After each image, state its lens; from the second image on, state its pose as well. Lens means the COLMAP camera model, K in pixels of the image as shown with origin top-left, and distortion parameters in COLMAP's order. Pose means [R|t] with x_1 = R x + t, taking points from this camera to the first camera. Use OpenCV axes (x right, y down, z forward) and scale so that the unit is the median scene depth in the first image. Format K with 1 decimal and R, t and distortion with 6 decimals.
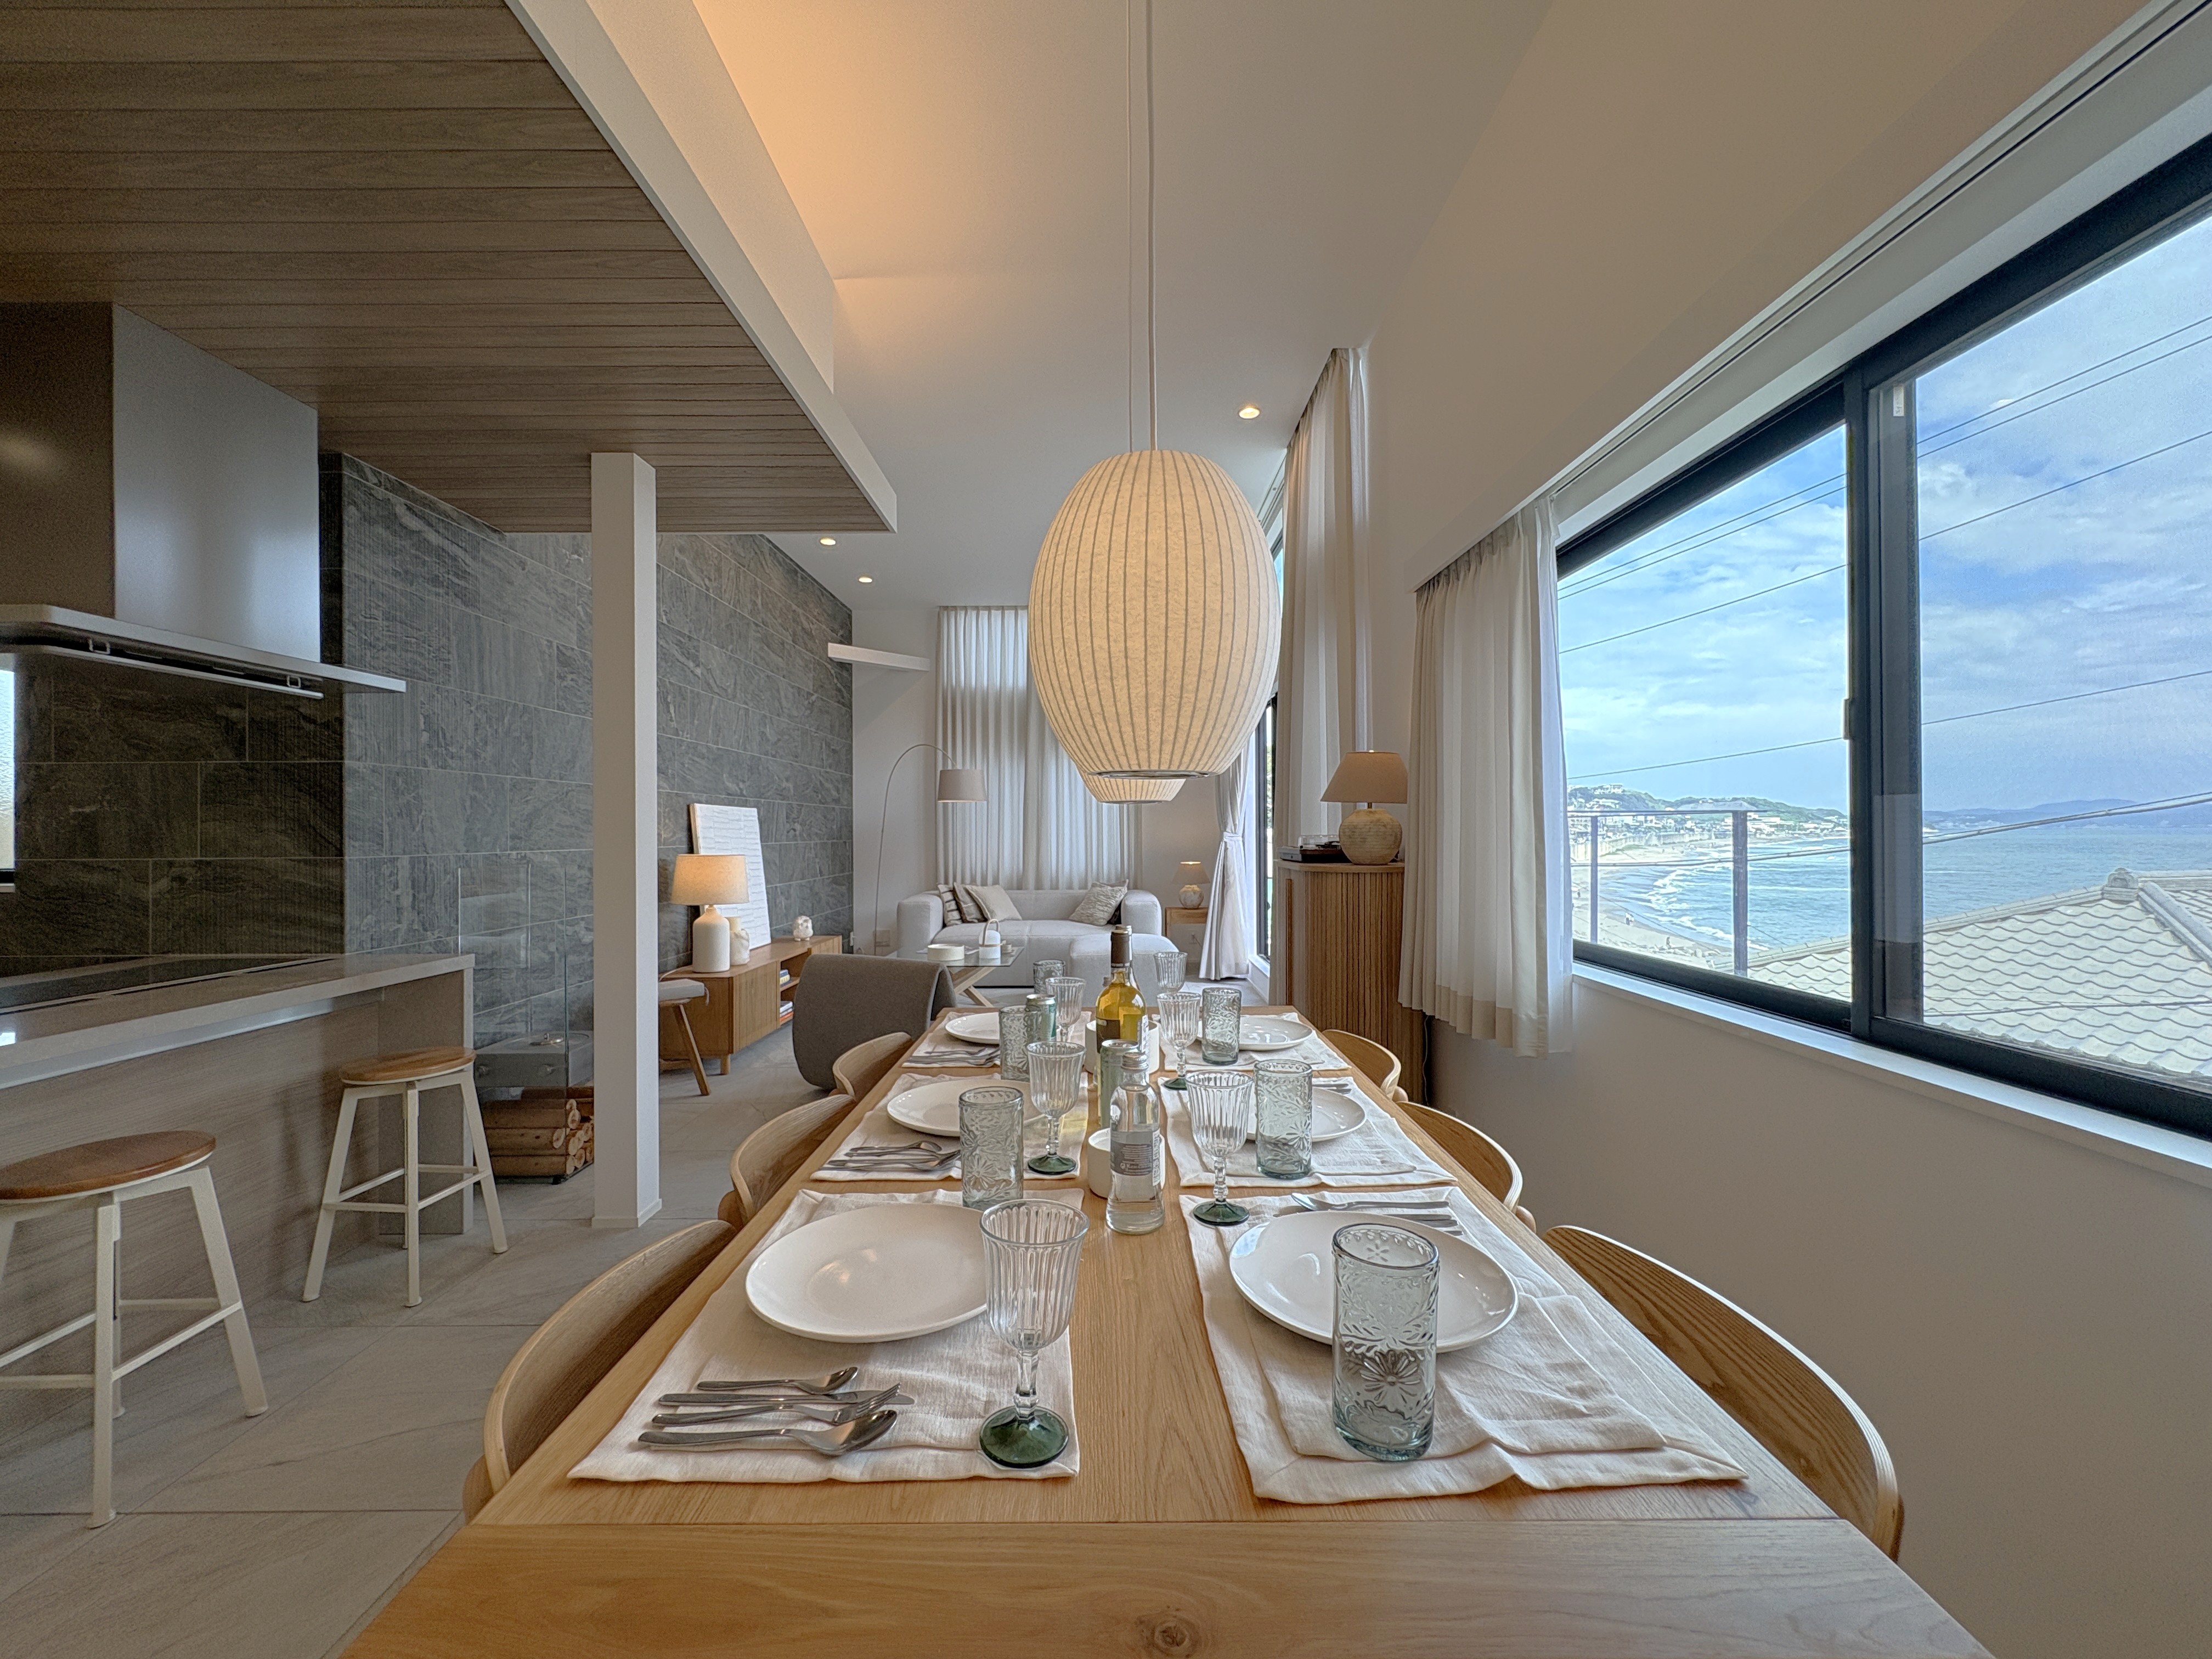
lens RADIAL K [[887.6, 0, 1106.2], [0, 887.6, 831.0], [0, 0, 1]] dist [-0.000111, 0.000555]
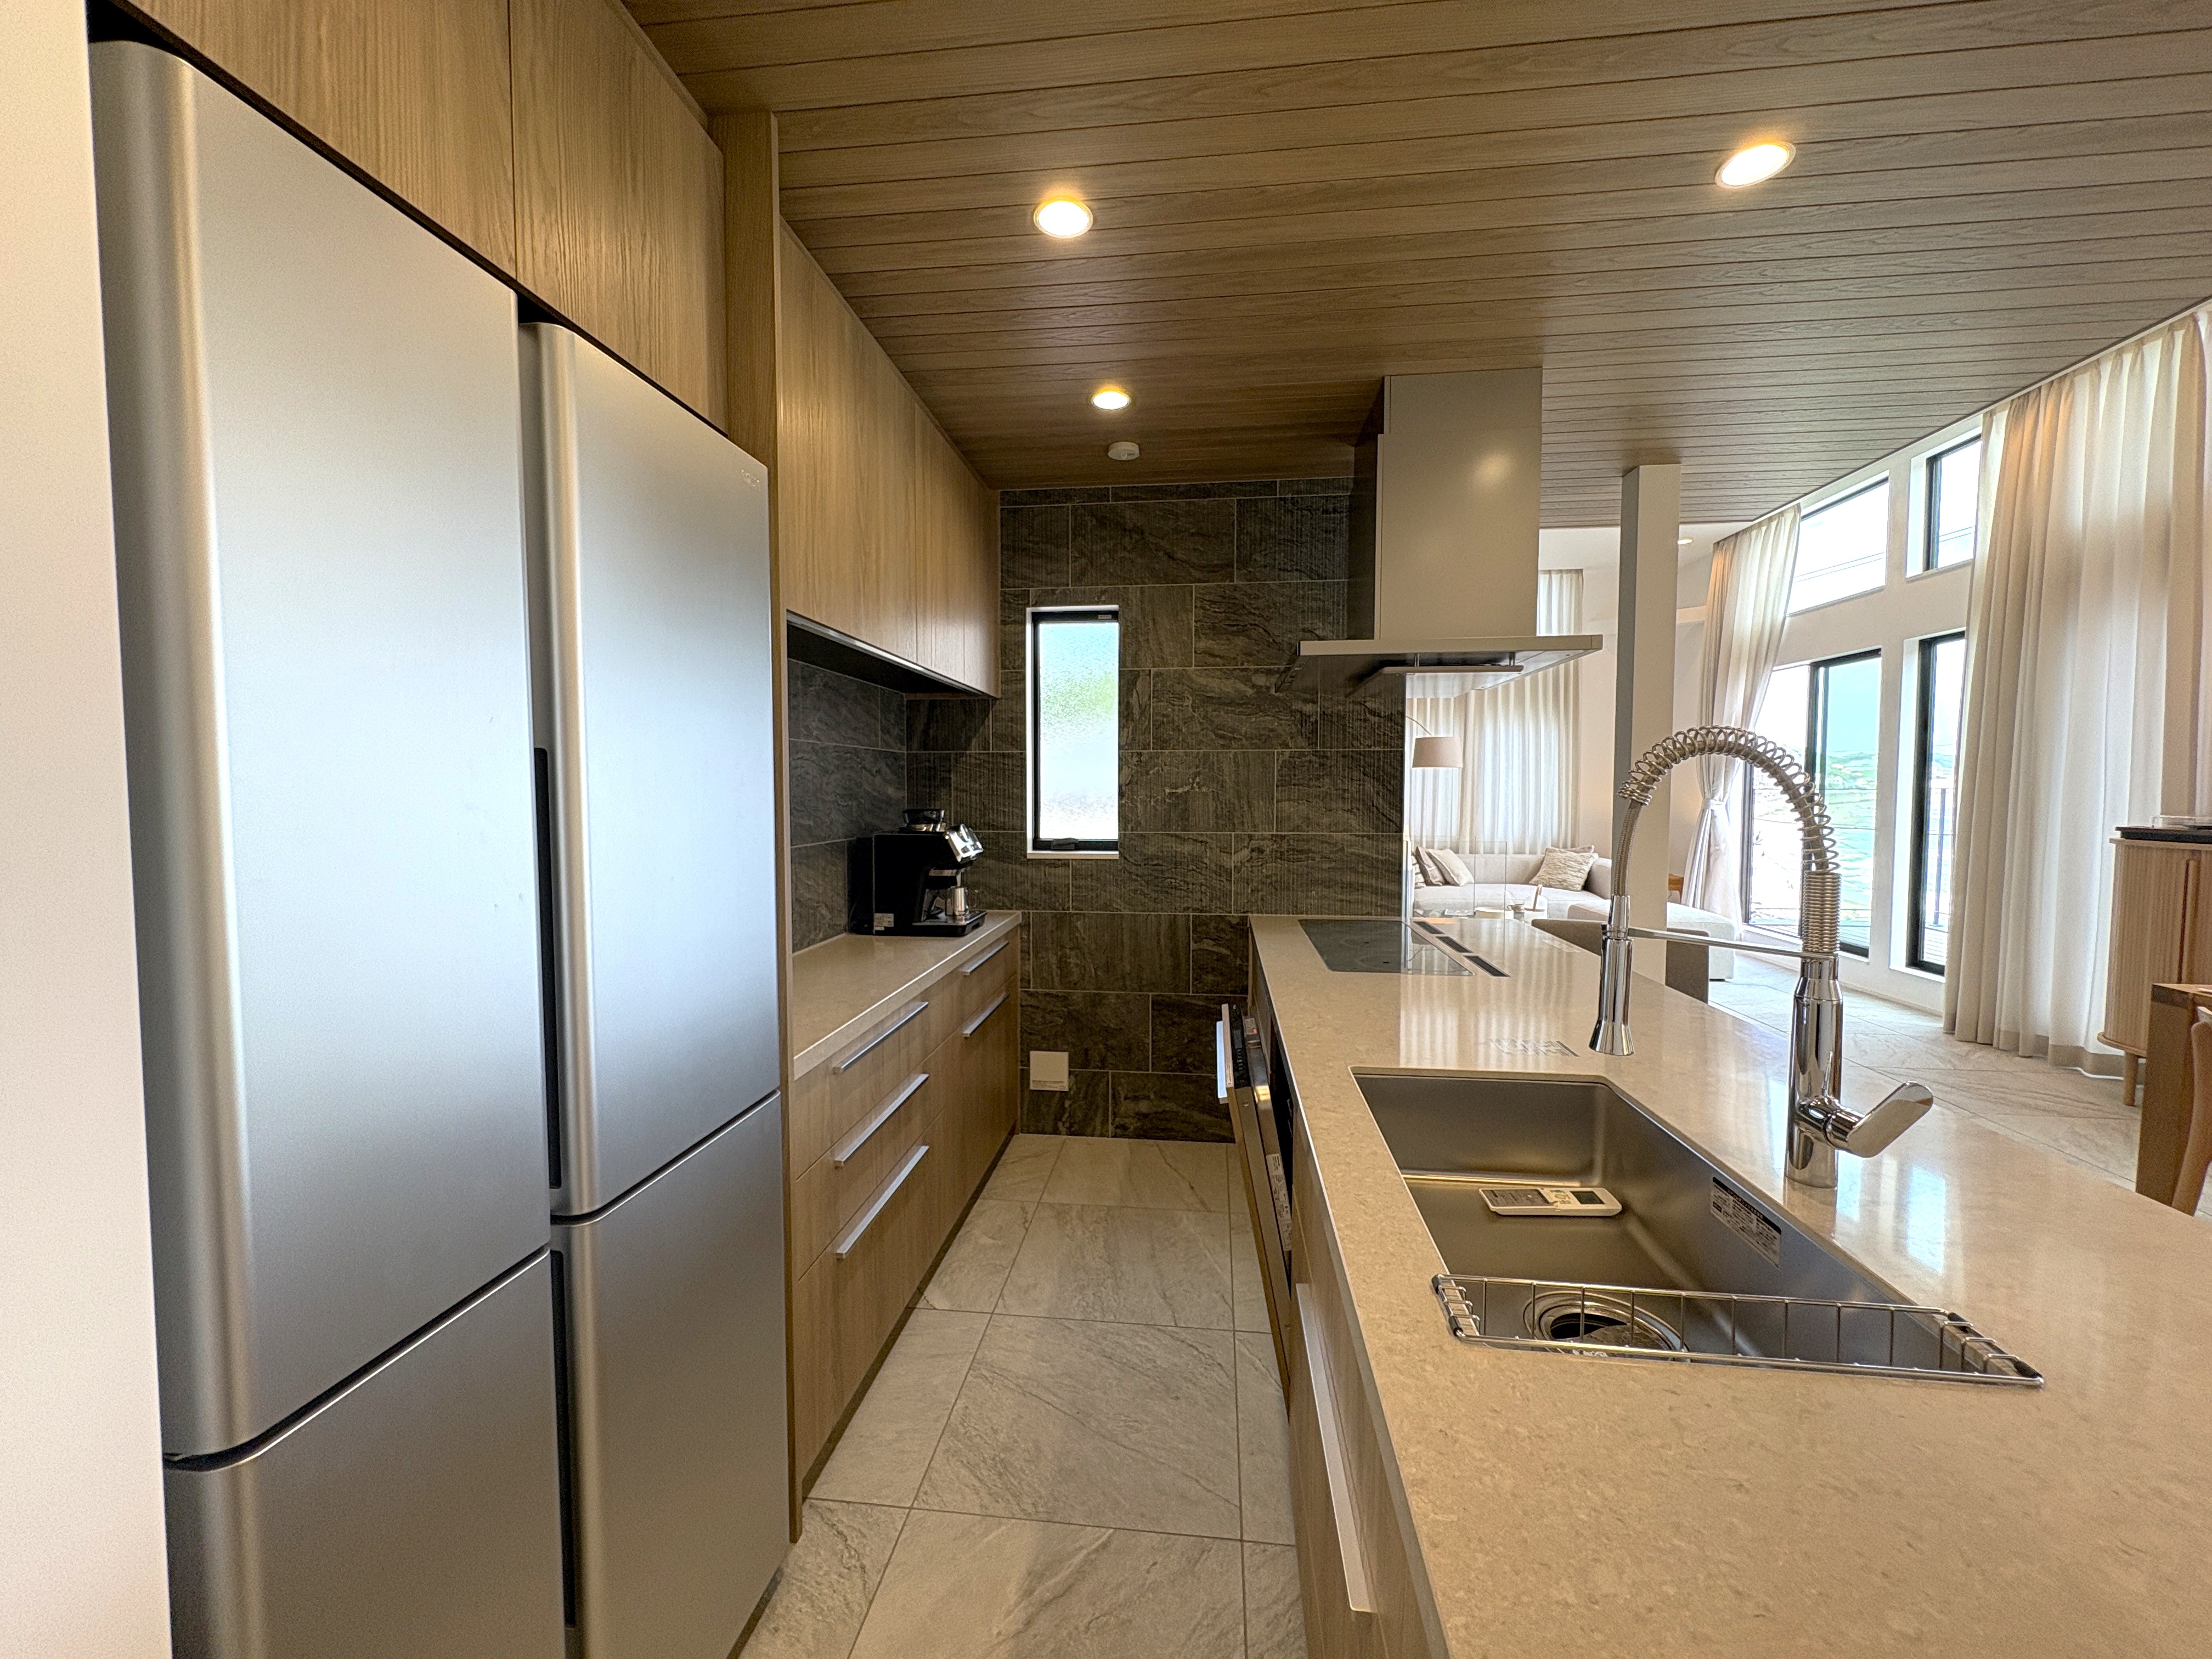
lens RADIAL K [[887.6, 0, 1106.6], [0, 887.6, 830.9], [0, 0, 1]] dist [-0.000111, 0.000555]
pose [[0.991873, 0.012428, -0.126627, -1.093537], [-0.005949, 0.998660, 0.051417, -0.030189], [0.127096, -0.050246, 0.990617, -0.185605]]
